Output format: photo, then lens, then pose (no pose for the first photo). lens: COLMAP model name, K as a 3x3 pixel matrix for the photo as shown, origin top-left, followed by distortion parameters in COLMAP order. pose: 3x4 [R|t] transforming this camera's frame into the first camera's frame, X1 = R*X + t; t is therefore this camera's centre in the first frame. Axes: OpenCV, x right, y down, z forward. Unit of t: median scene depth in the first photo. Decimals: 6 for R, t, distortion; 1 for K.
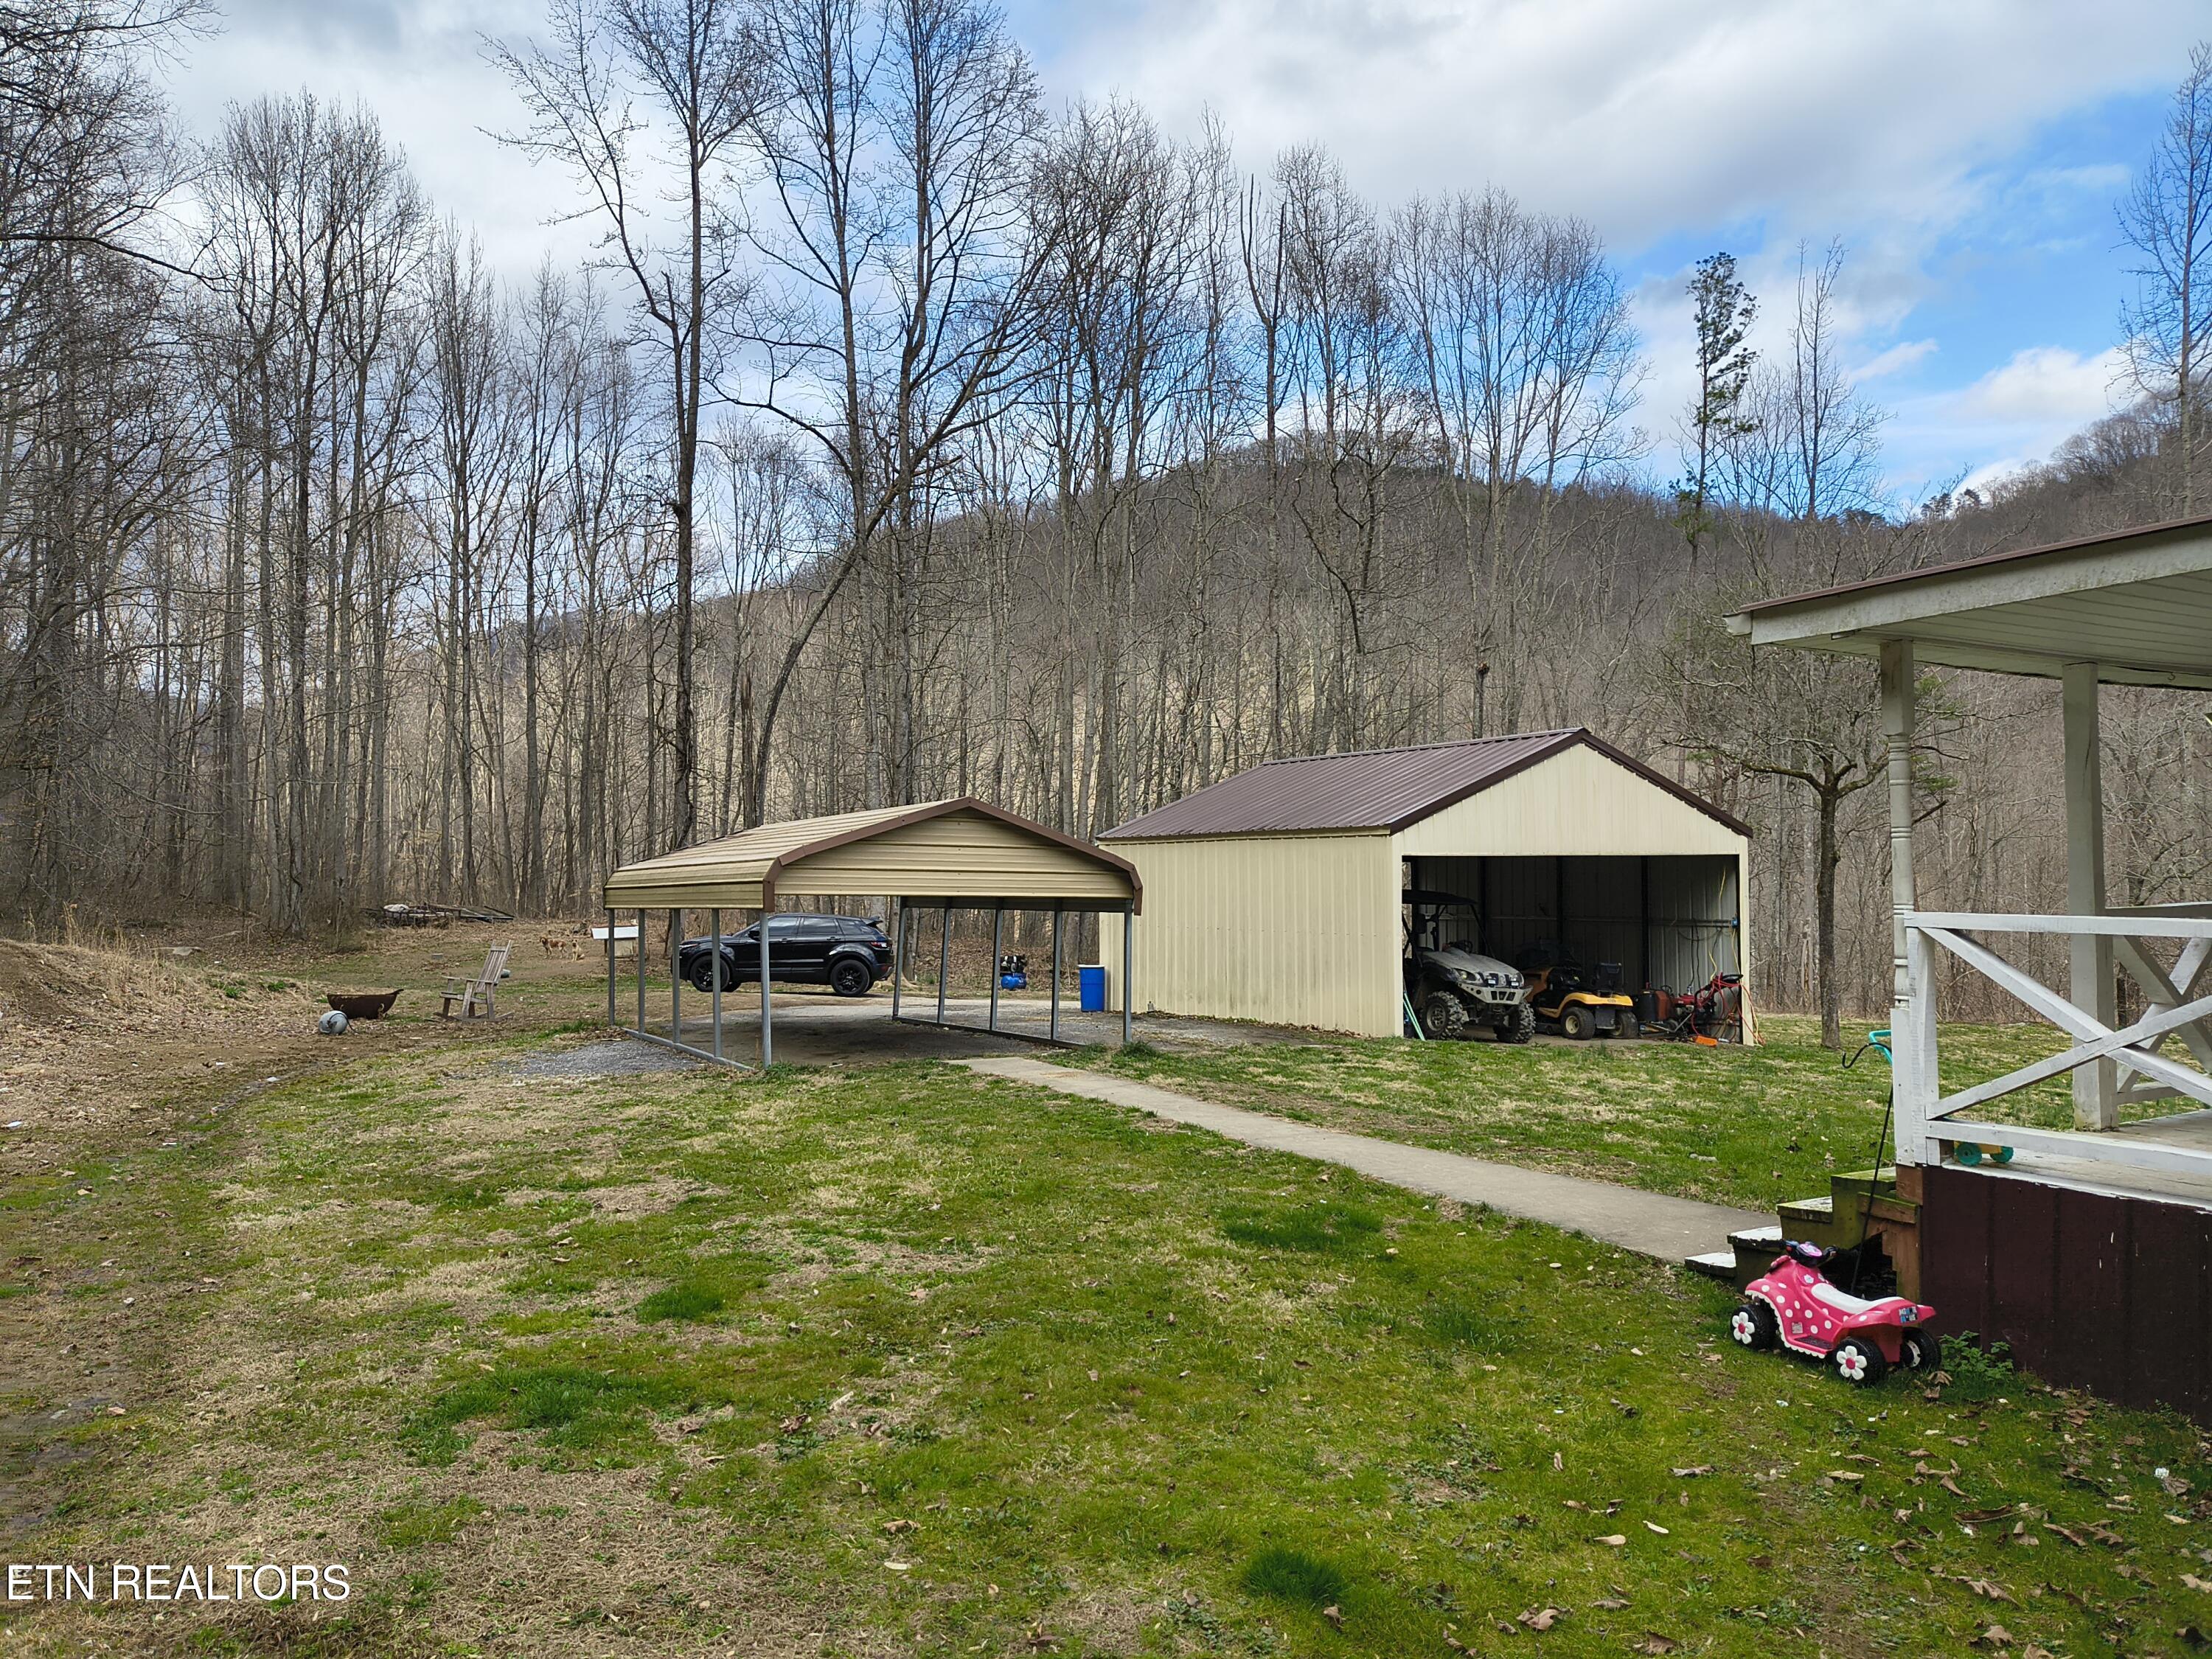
lens RADIAL K [[1686.7, 0, 1106.0], [0, 1686.7, 829.5], [0, 0, 1]] dist [-0.059993, 0.179348]
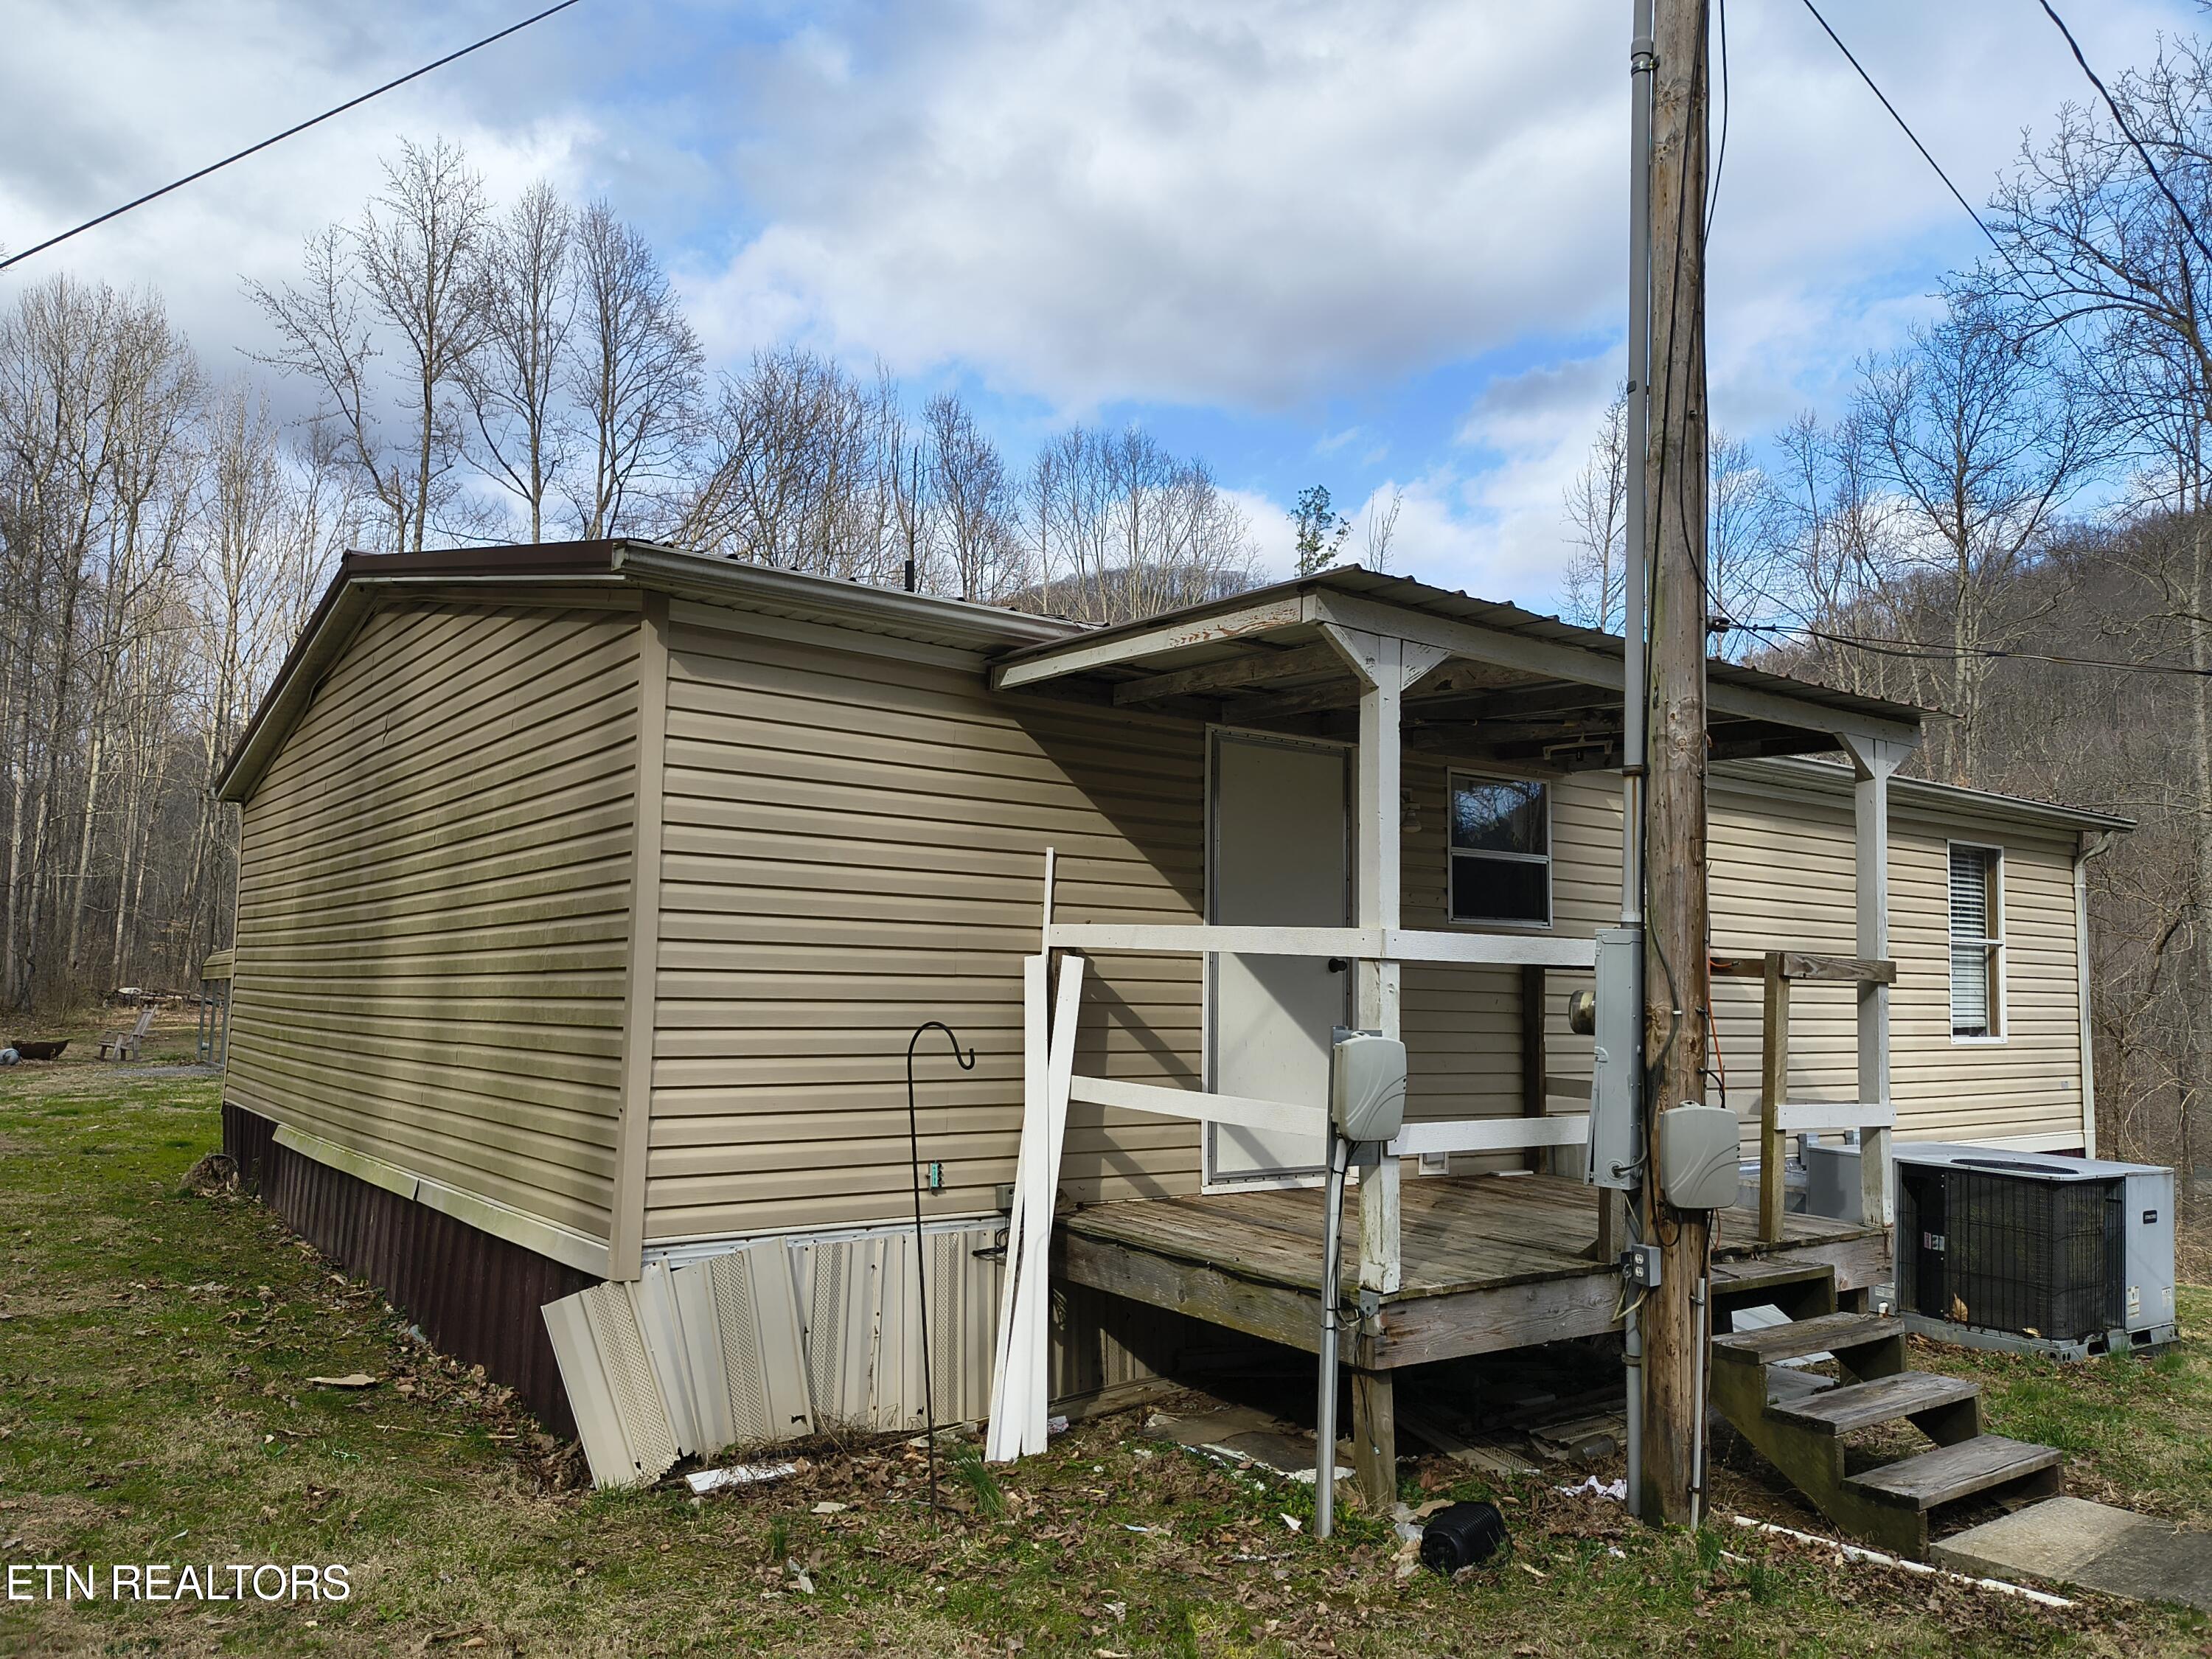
lens RADIAL K [[1629.3, 0, 1106.0], [0, 1629.3, 829.5], [0, 0, 1]] dist [0.015365, -0.006265]
pose [[0.992904, 0.039730, 0.112081, 0.117483], [-0.031871, 0.996963, -0.071062, -0.004206], [-0.114564, 0.066986, 0.991155, -0.196120]]
